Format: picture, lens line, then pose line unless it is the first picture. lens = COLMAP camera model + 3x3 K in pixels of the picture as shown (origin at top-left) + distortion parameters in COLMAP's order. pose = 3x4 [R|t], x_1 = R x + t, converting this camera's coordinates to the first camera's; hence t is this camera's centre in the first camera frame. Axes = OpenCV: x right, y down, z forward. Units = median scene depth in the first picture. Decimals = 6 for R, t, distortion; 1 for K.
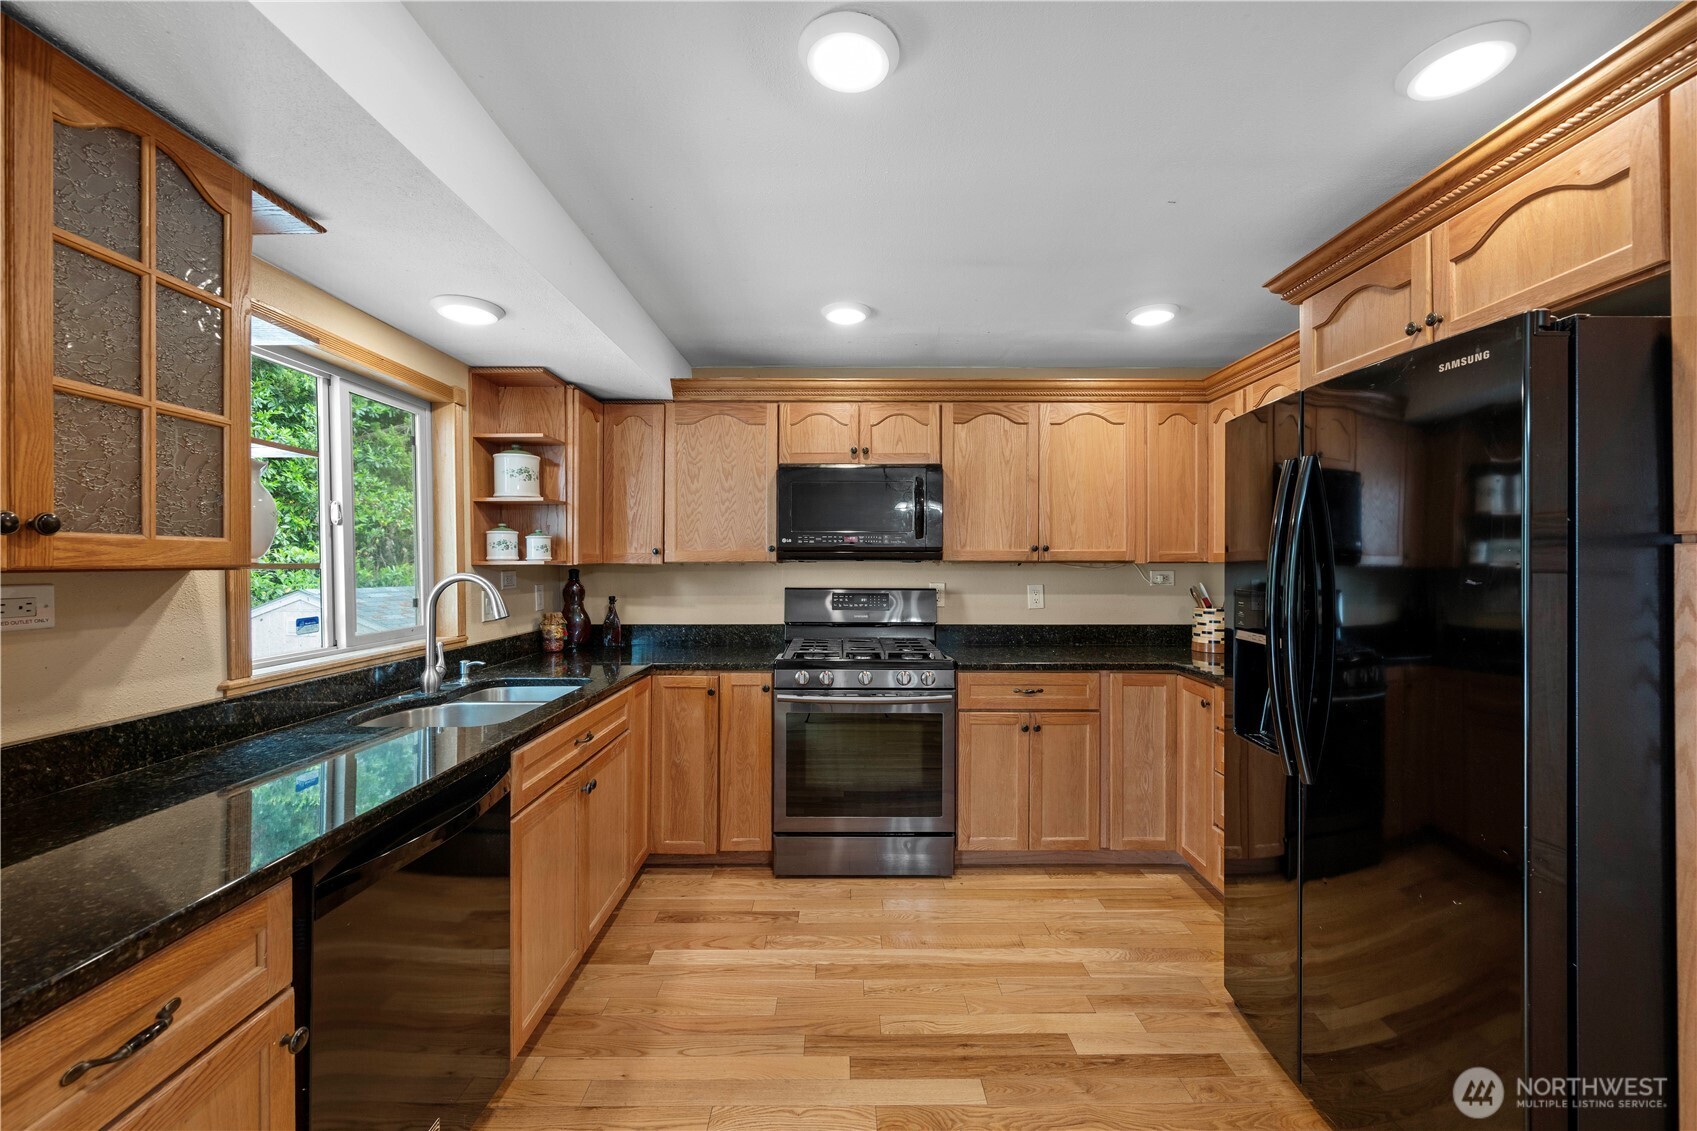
lens RADIAL K [[674.2, 0, 850.0], [0, 674.2, 561.8], [0, 0, 1]] dist [-0.001503, 0.000309]
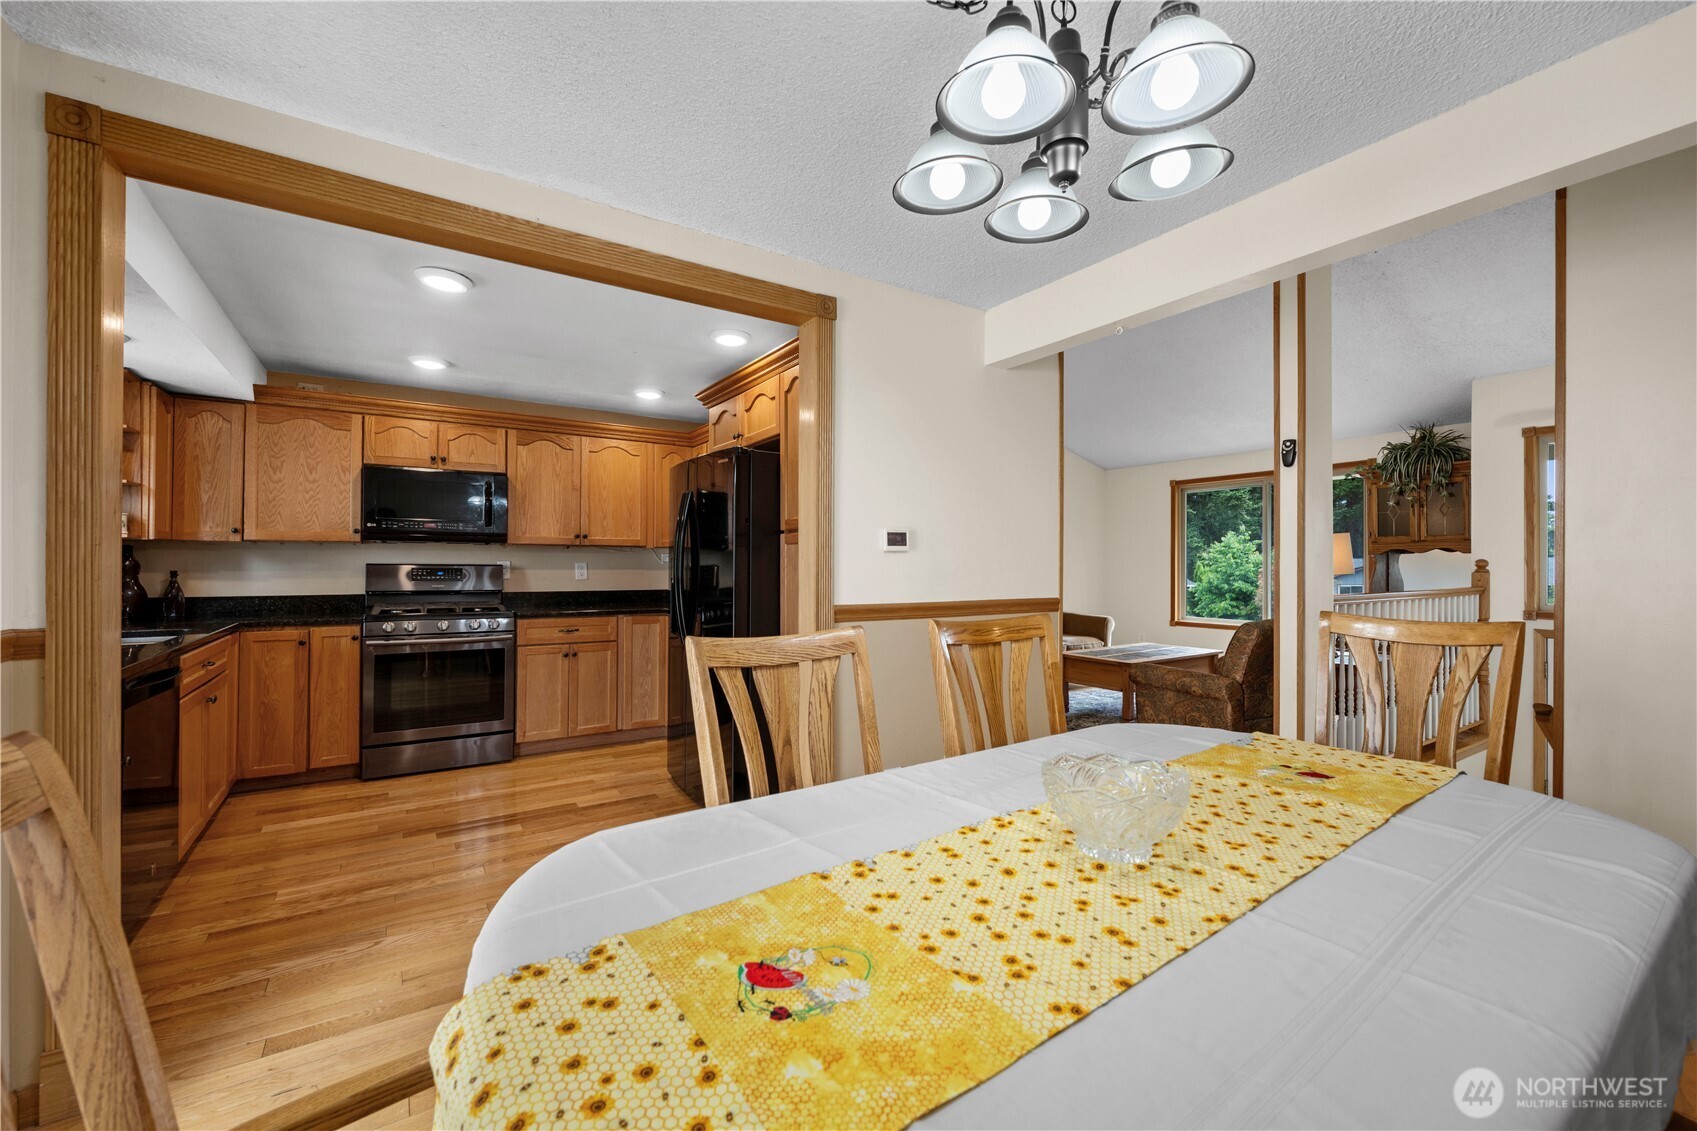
lens RADIAL K [[688.0, 0, 846.8], [0, 688.0, 562.0], [0, 0, 1]] dist [-0.004380, -0.000531]
pose [[0.841465, 0.005441, 0.540284, -0.041933], [-0.008069, 0.999964, 0.002497, 0.030509], [-0.540251, -0.006461, 0.841479, -0.624423]]
